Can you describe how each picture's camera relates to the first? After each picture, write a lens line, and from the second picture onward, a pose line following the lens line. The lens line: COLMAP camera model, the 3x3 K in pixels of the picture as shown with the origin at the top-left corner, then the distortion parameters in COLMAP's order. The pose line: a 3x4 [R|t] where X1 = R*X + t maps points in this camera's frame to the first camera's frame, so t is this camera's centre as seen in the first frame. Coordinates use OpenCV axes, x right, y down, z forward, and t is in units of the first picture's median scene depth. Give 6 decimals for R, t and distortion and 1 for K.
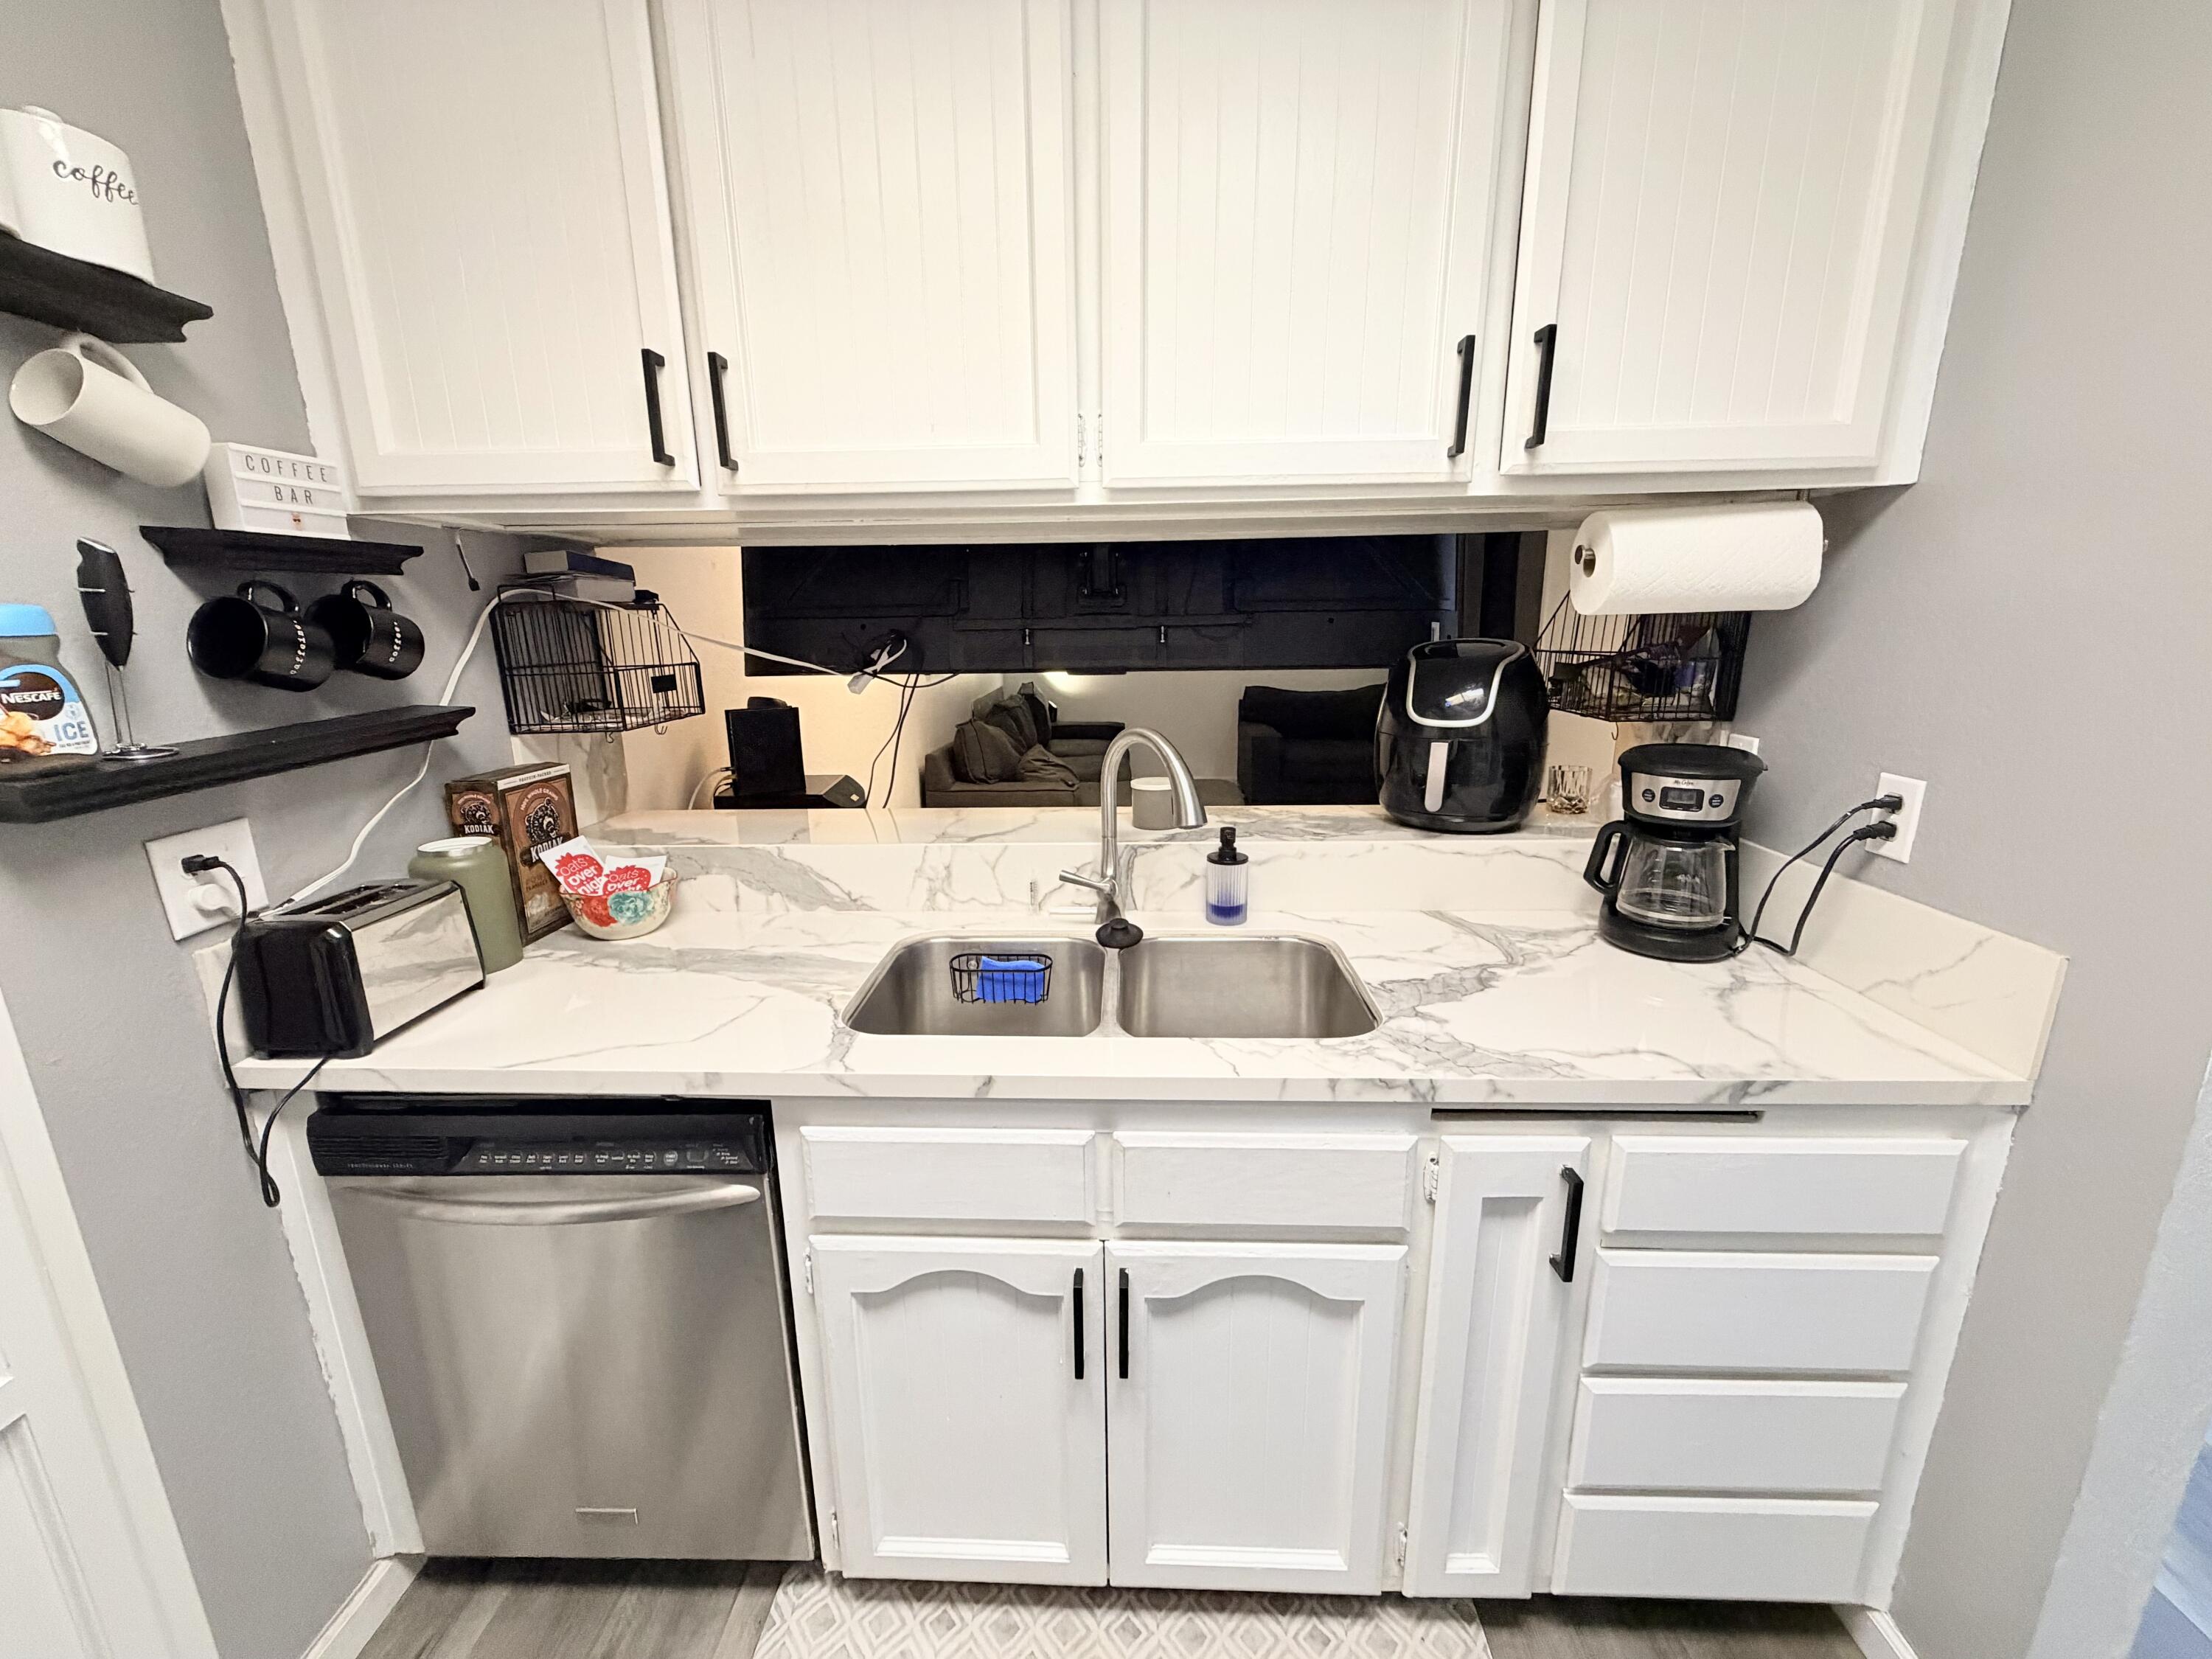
lens RADIAL K [[878.1, 0, 1098.5], [0, 878.1, 829.0], [0, 0, 1]] dist [-0.000519, -0.000143]
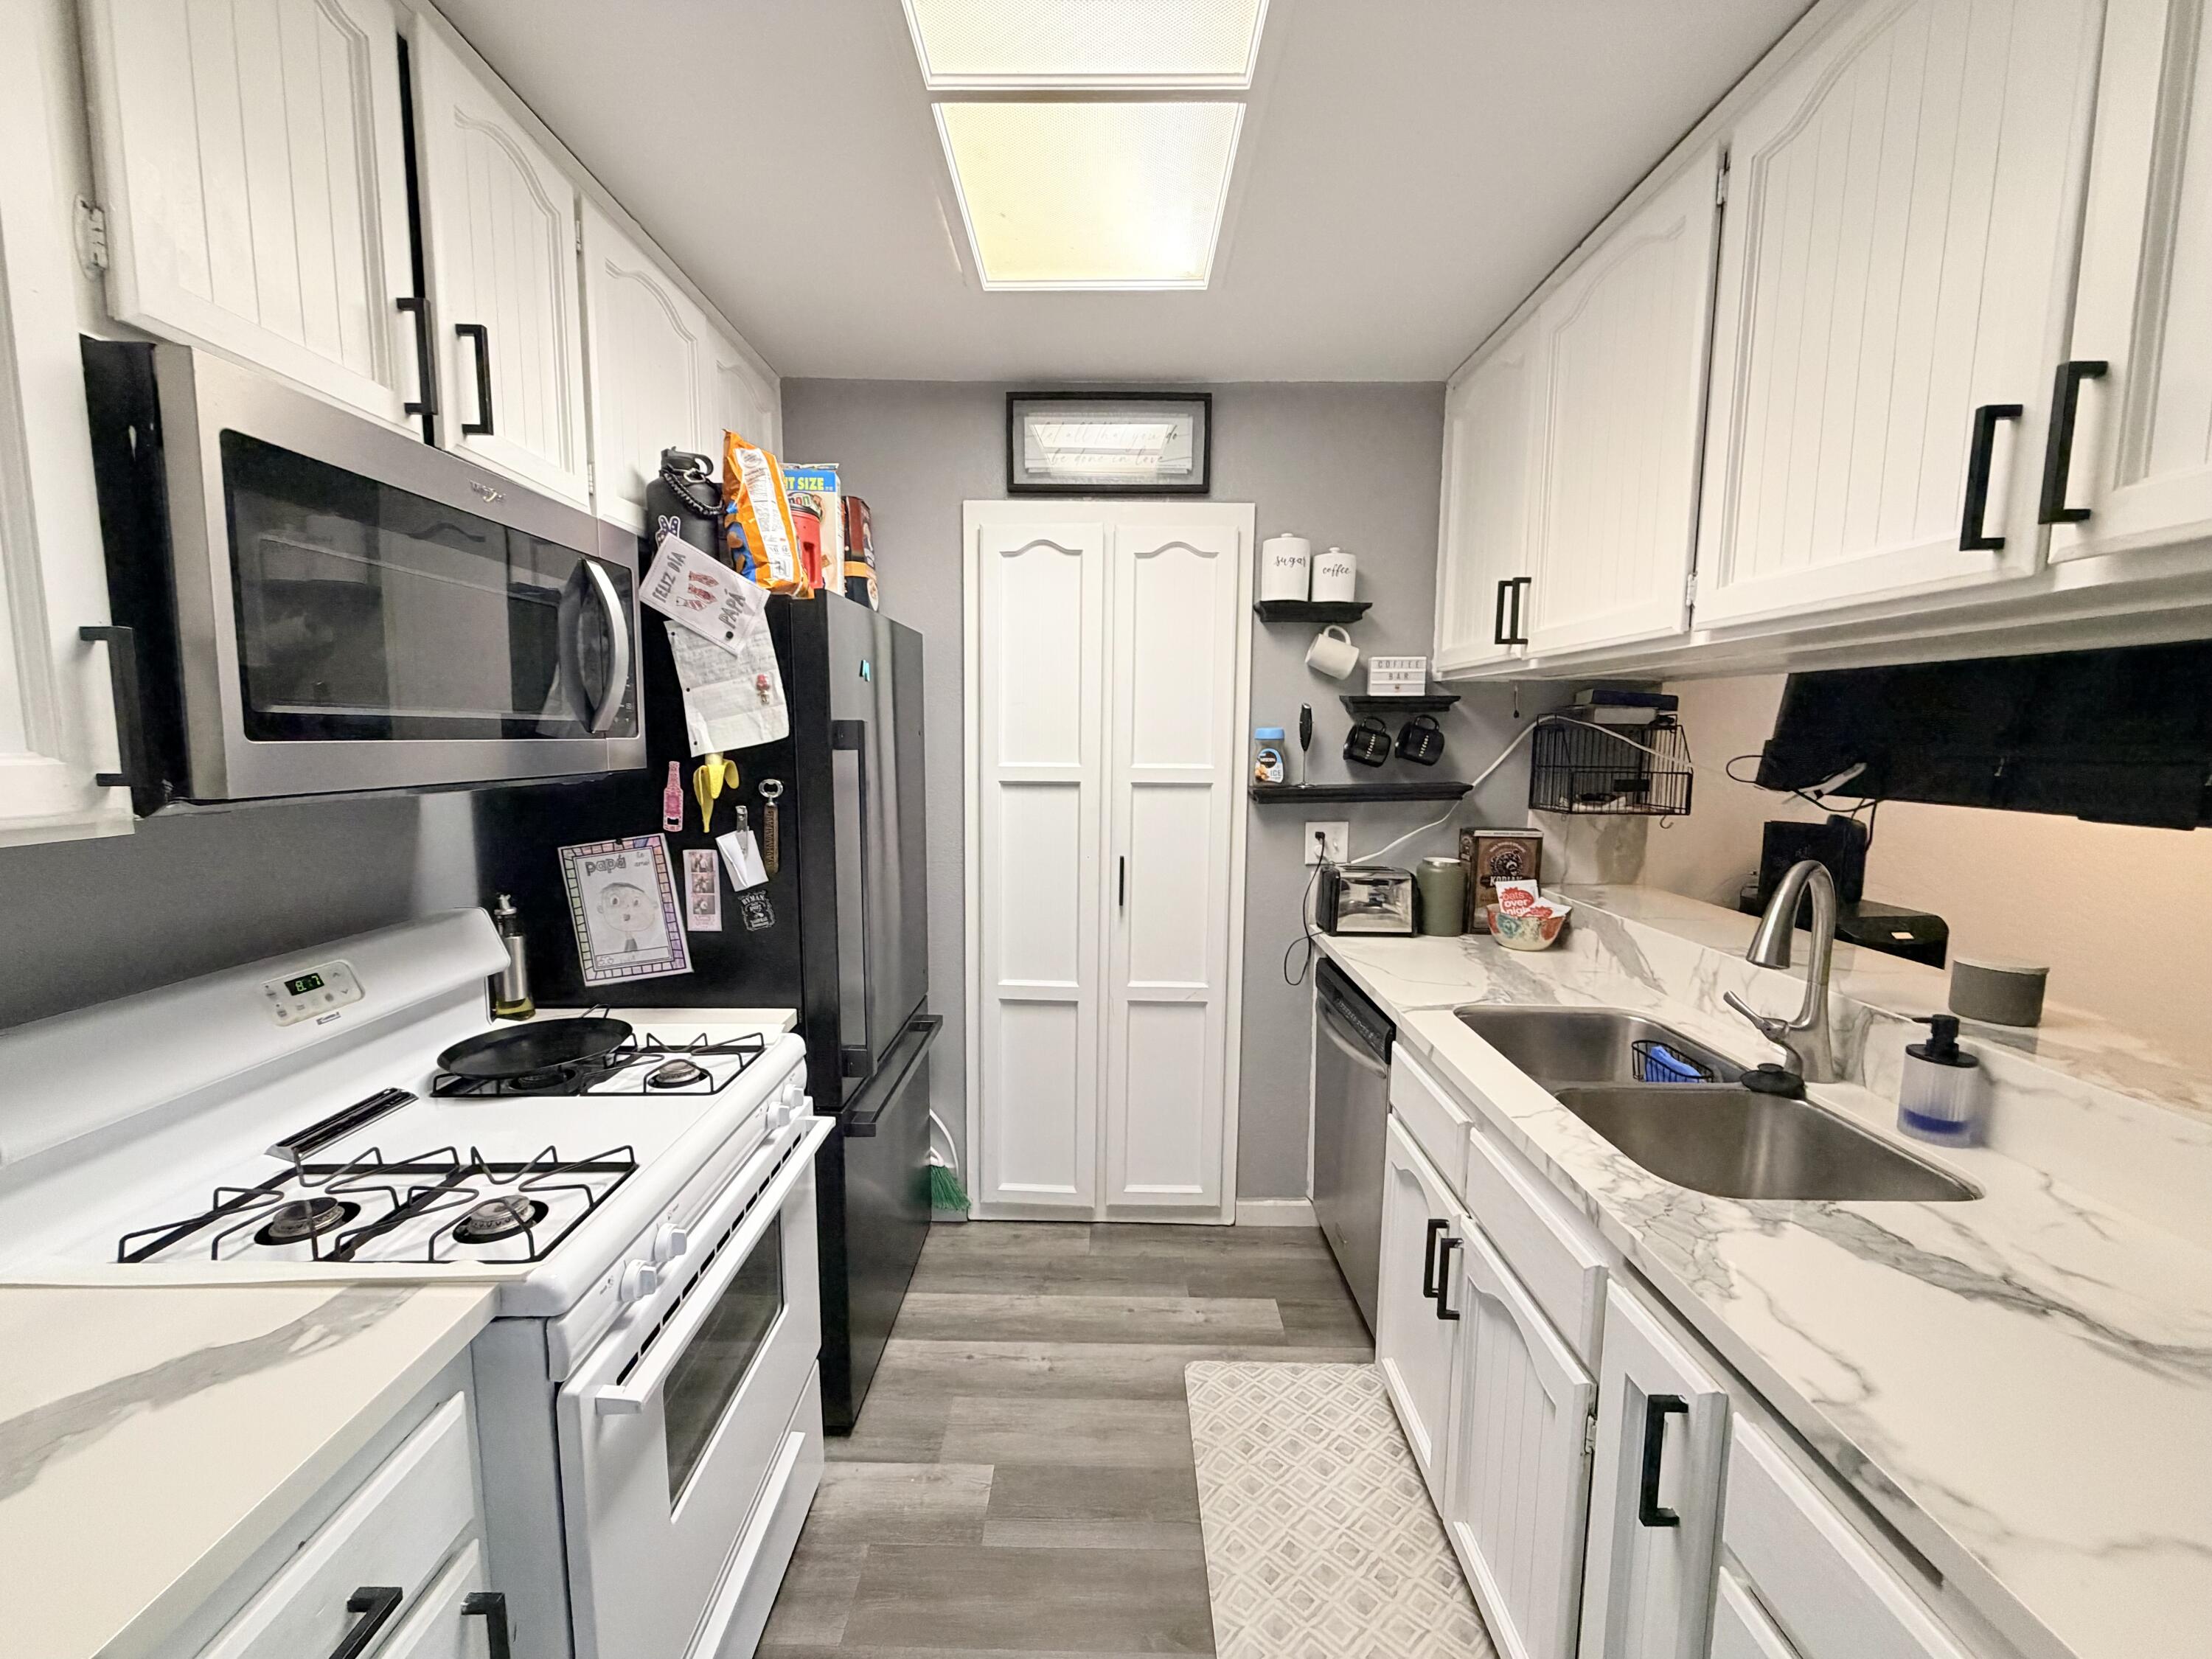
lens RADIAL K [[878.1, 0, 1098.5], [0, 878.1, 829.0], [0, 0, 1]] dist [-0.000519, -0.000143]
pose [[0.028495, 0.122302, -0.992084, 1.008340], [-0.240705, 0.964121, 0.111942, -0.076561], [0.970180, 0.235610, 0.056911, 0.228124]]
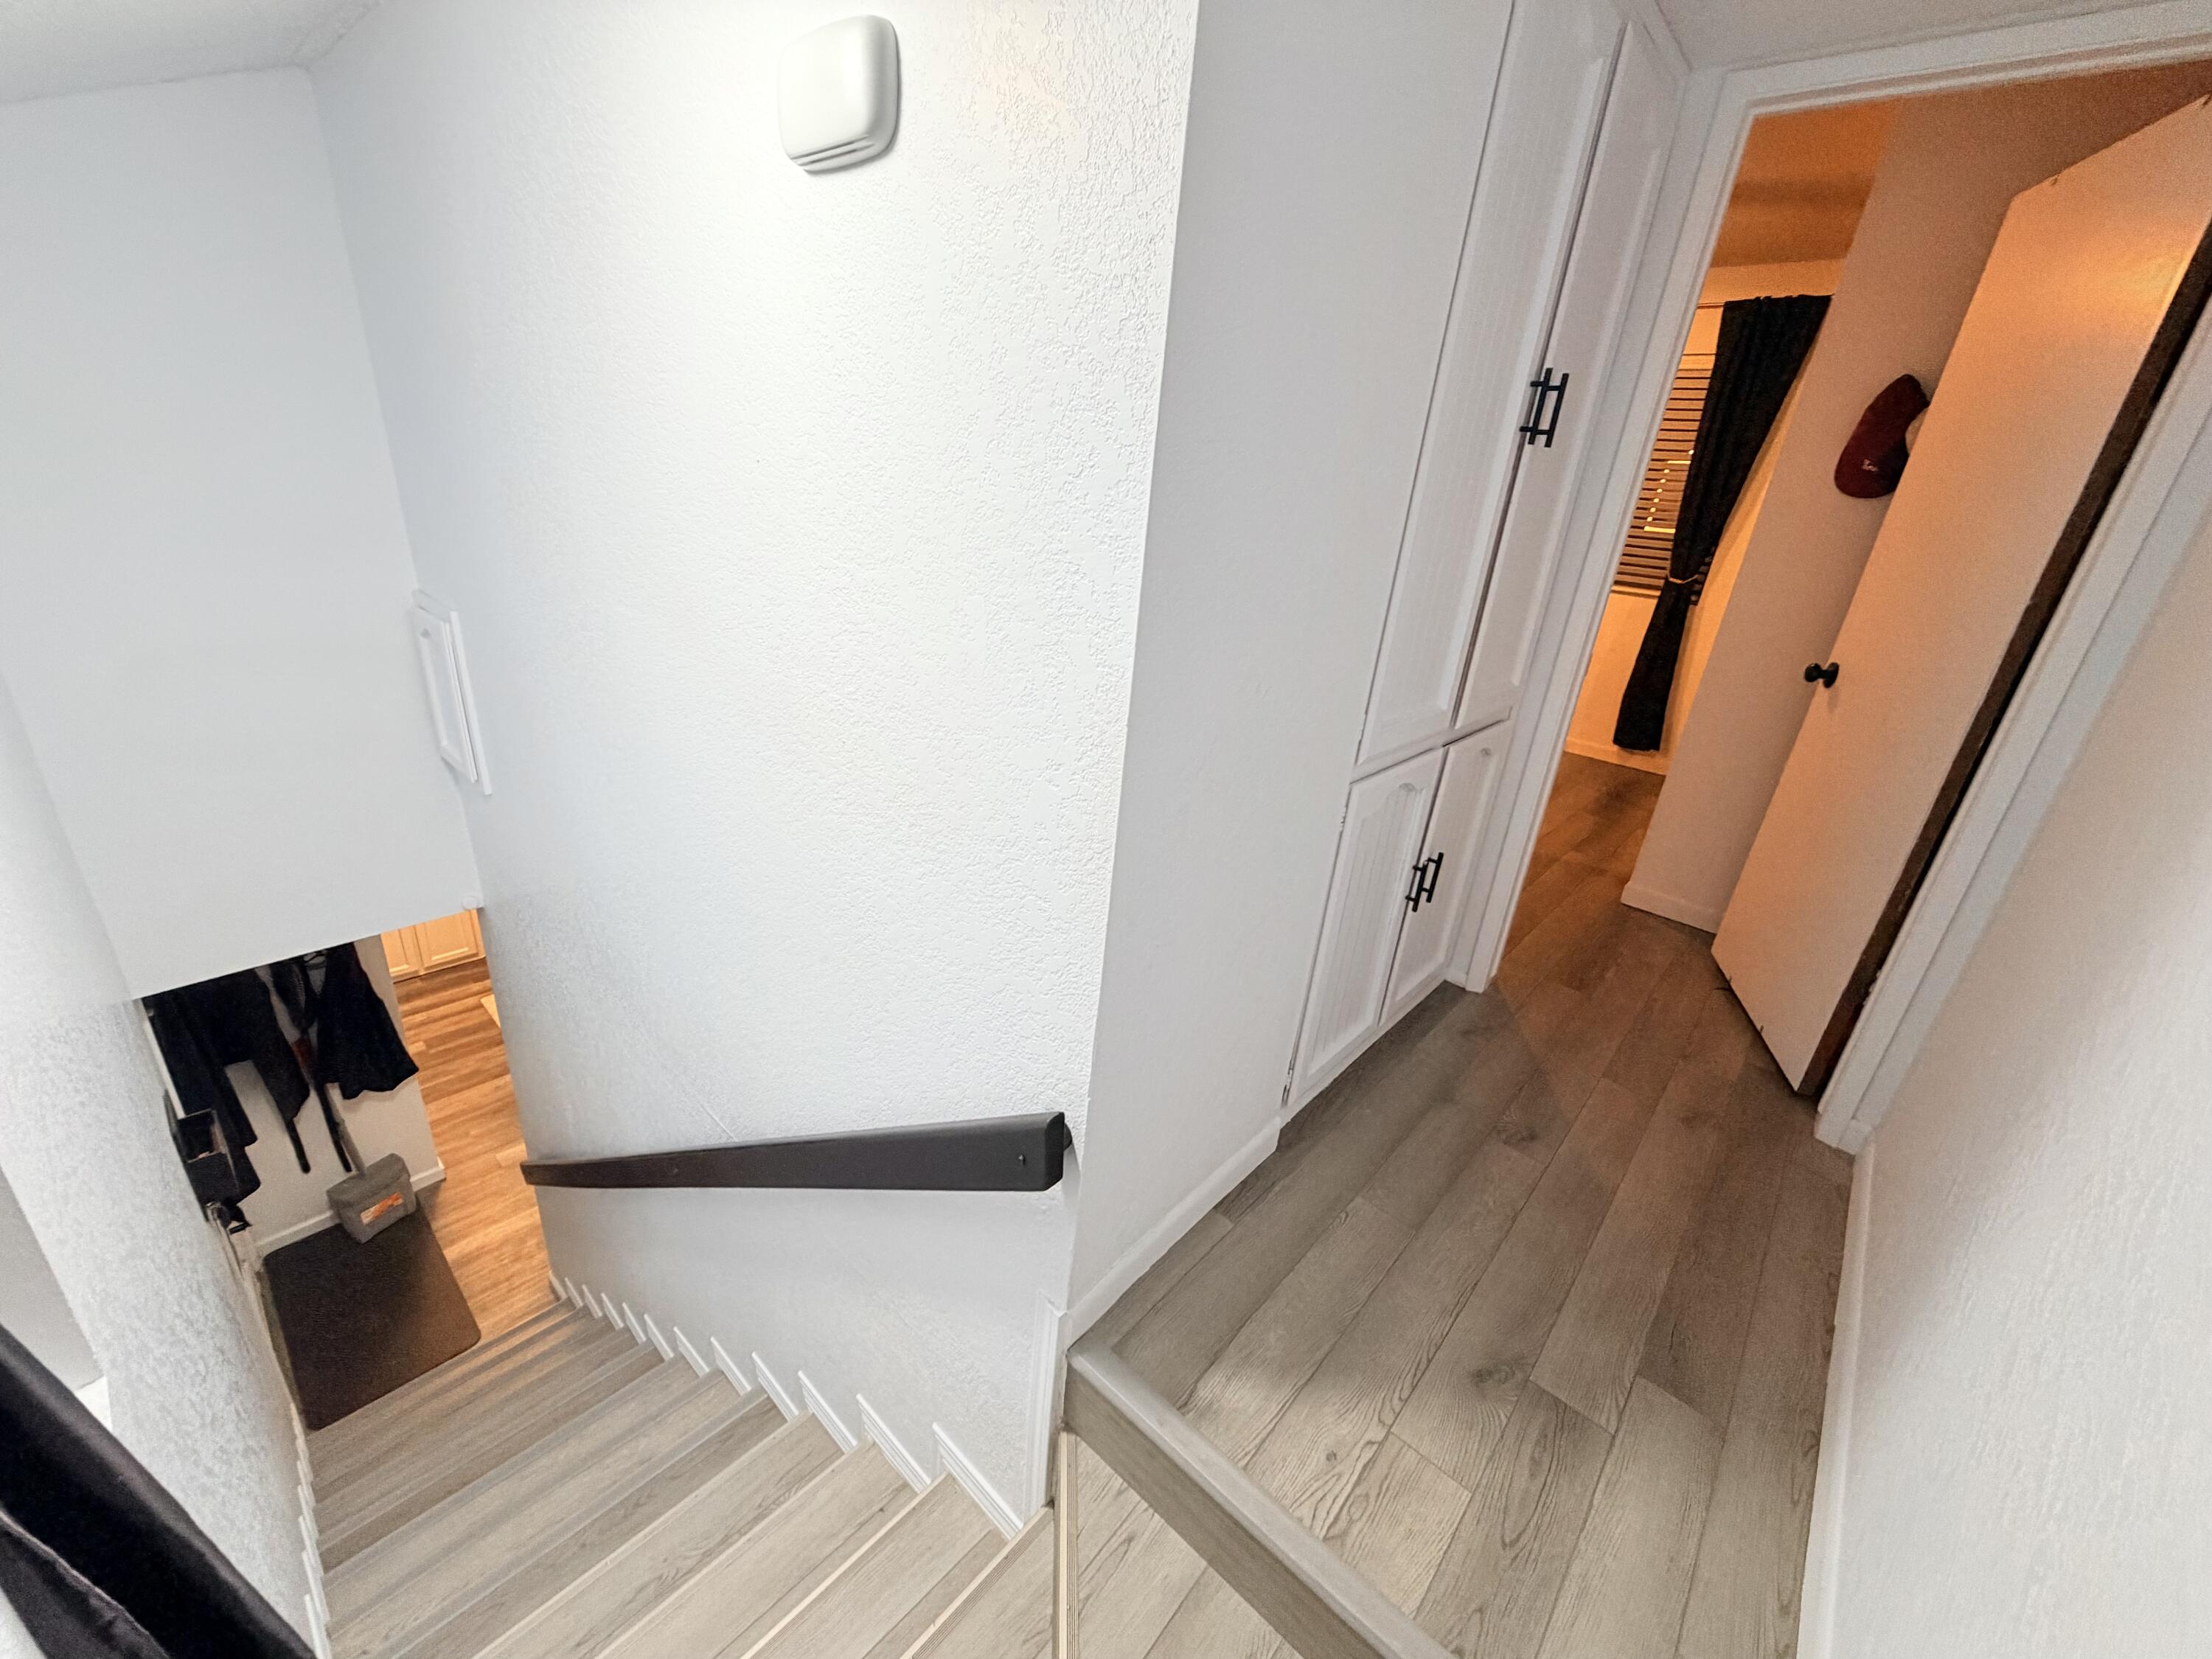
lens RADIAL K [[878.1, 0, 1098.5], [0, 878.1, 829.0], [0, 0, 1]] dist [-0.000519, -0.000143]
pose [[0.768938, 0.316968, -0.555217, 4.442093], [-0.239122, 0.948001, 0.210036, -1.672744], [0.592921, -0.028740, 0.804748, -1.099826]]
